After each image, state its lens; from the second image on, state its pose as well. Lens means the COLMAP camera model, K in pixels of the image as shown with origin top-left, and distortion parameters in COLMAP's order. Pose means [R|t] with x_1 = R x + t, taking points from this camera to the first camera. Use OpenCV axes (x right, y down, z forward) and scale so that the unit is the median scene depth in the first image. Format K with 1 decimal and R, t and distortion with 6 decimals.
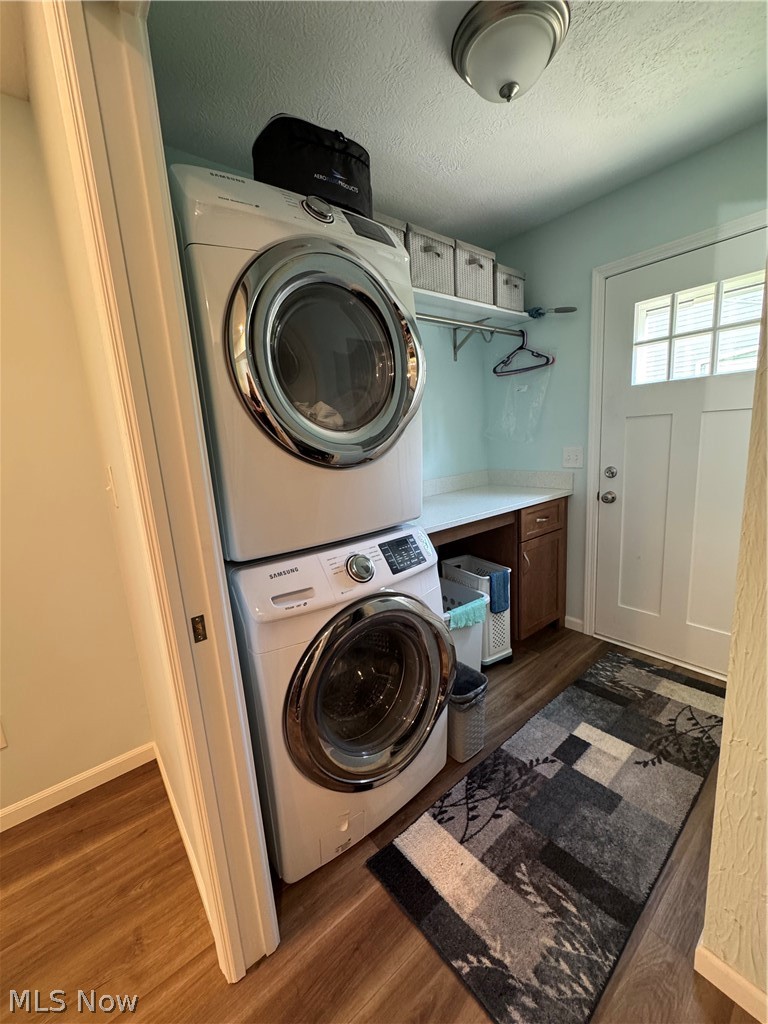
lens RADIAL K [[409.0, 0, 383.8], [0, 409.0, 513.4], [0, 0, 1]] dist [-0.002494, 0.000477]
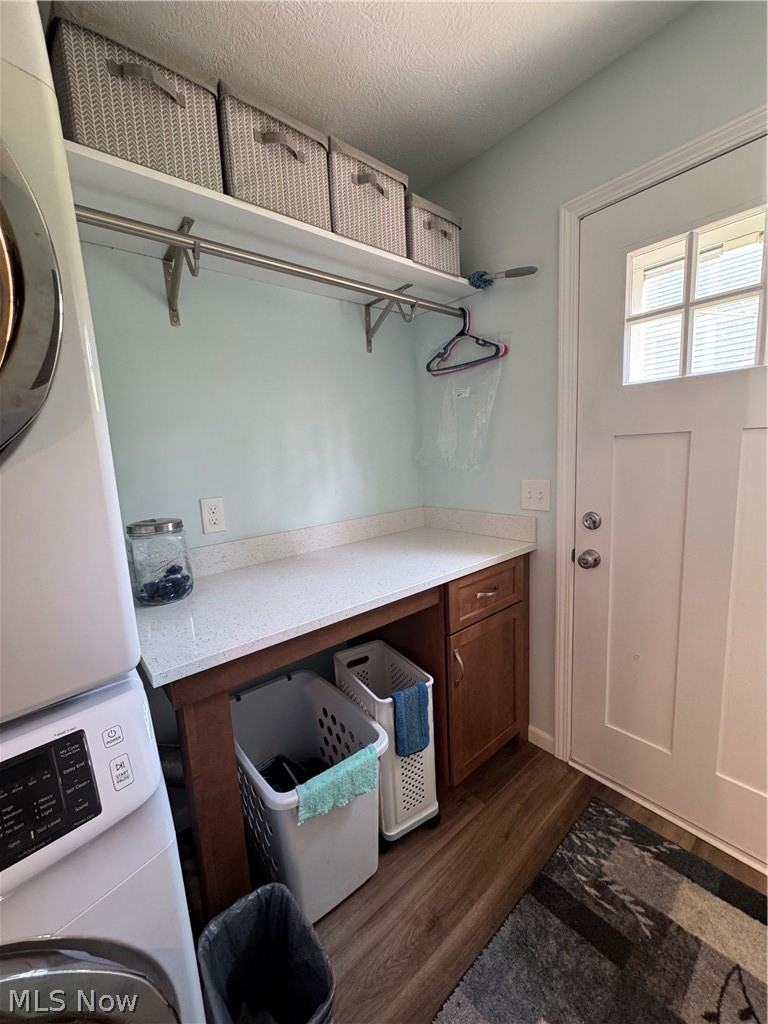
lens RADIAL K [[409.0, 0, 384.7], [0, 409.0, 511.0], [0, 0, 1]] dist [-0.002494, 0.000477]
pose [[0.999499, 0.010687, 0.029778, 0.218831], [-0.009516, 0.999186, -0.039214, -0.091840], [-0.030173, 0.038911, 0.998787, 0.381775]]
